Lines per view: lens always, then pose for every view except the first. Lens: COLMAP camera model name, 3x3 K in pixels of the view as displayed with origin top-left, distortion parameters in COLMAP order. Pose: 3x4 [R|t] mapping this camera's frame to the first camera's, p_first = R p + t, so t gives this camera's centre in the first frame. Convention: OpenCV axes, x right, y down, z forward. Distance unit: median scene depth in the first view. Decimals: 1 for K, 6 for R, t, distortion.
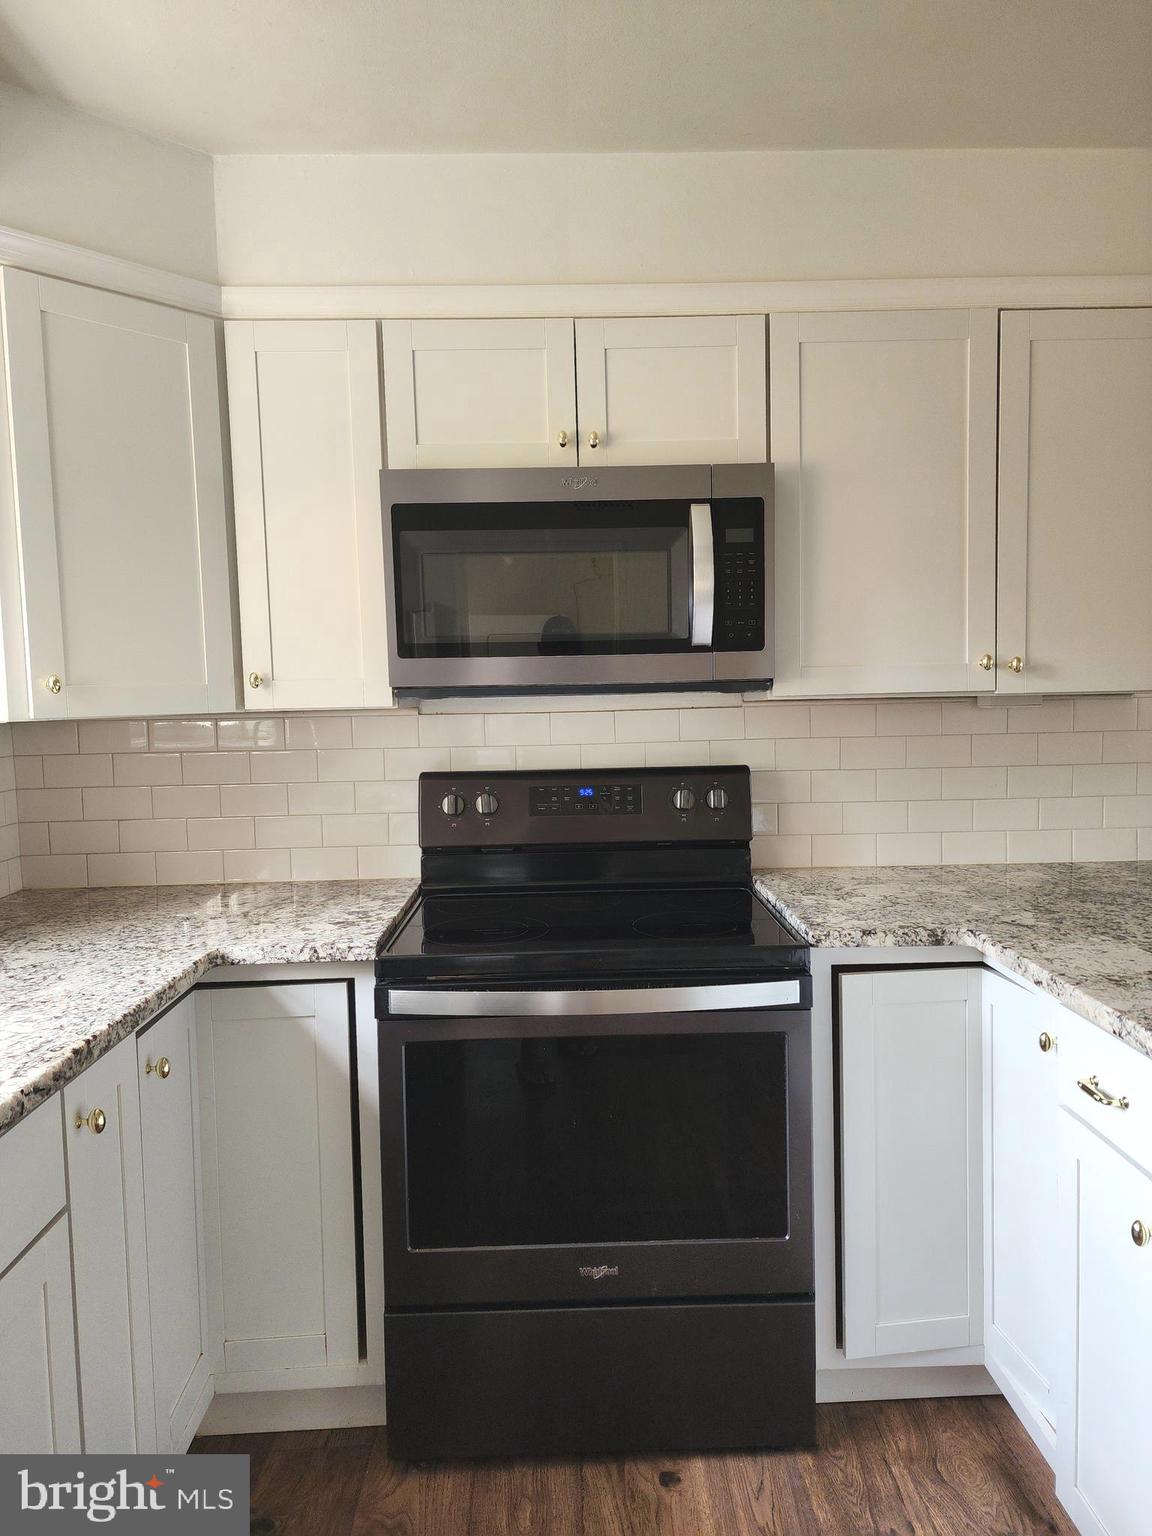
lens RADIAL K [[1026.1, 0, 608.6], [0, 1026.1, 749.4], [0, 0, 1]] dist [0.082278, -0.070082]
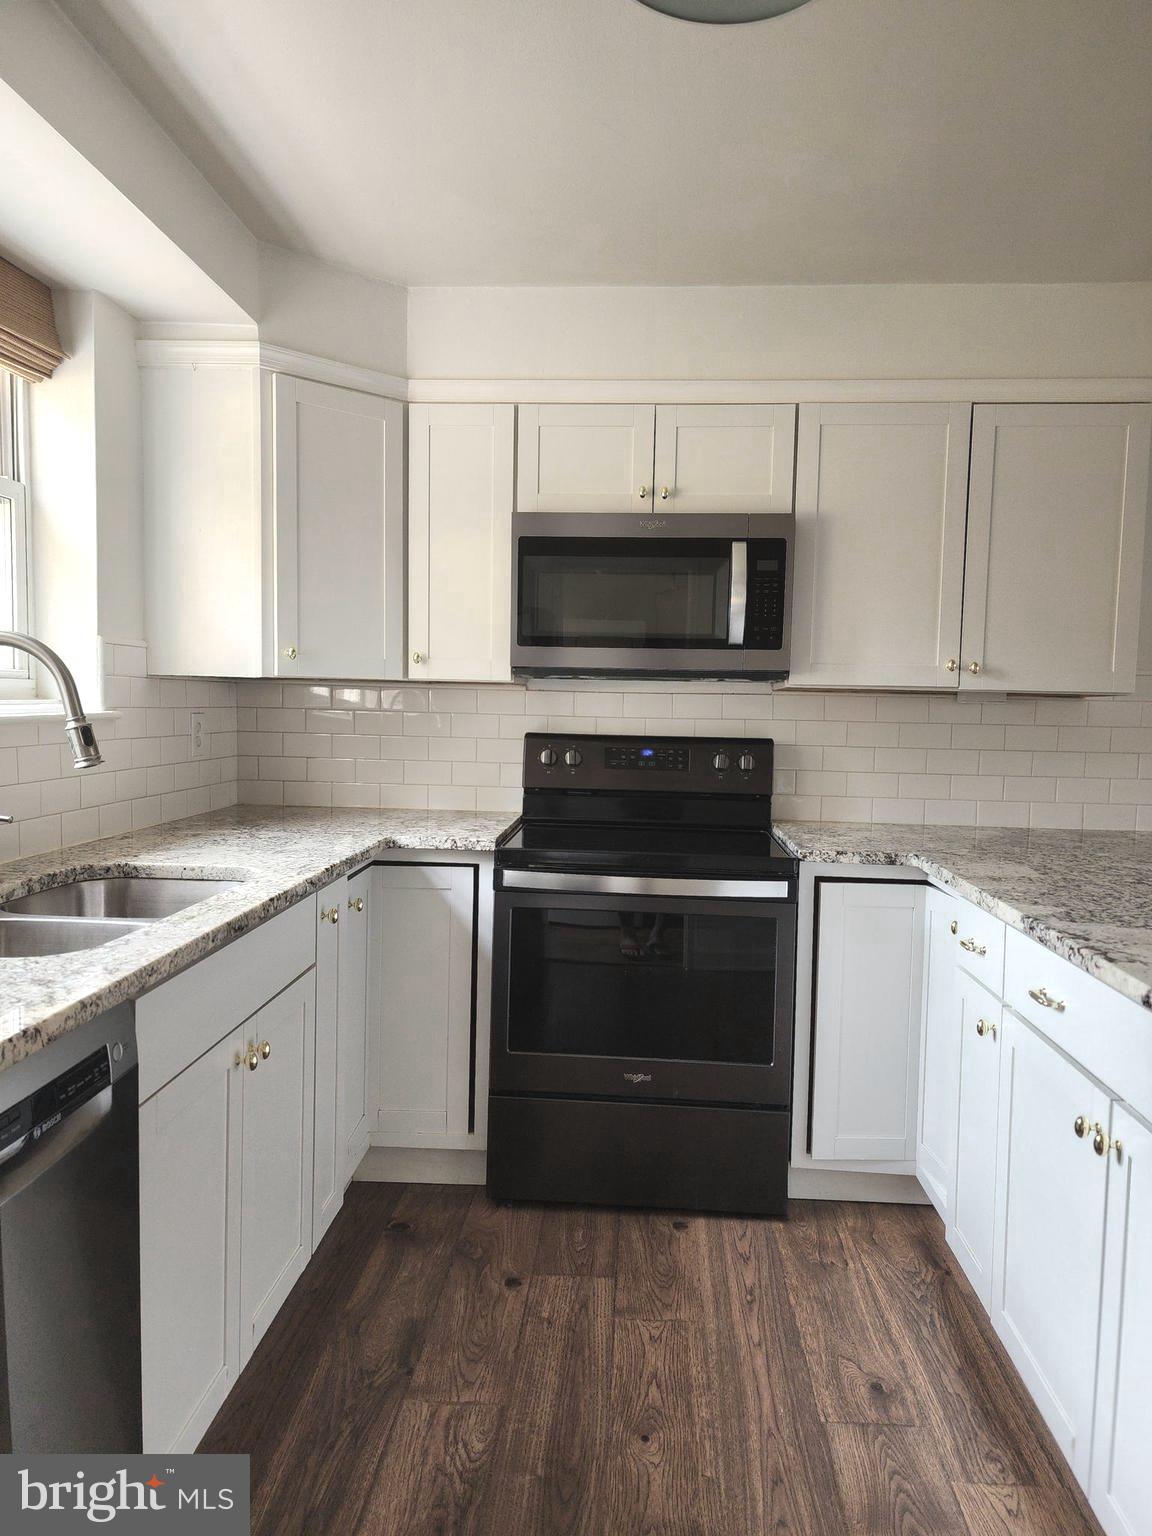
lens RADIAL K [[1025.5, 0, 574.0], [0, 1025.5, 757.4], [0, 0, 1]] dist [0.086307, -0.074514]
pose [[0.992656, 0.050753, -0.109805, 0.035068], [-0.050516, 0.998711, 0.004939, 0.054034], [0.109915, 0.000644, 0.993941, -0.393665]]
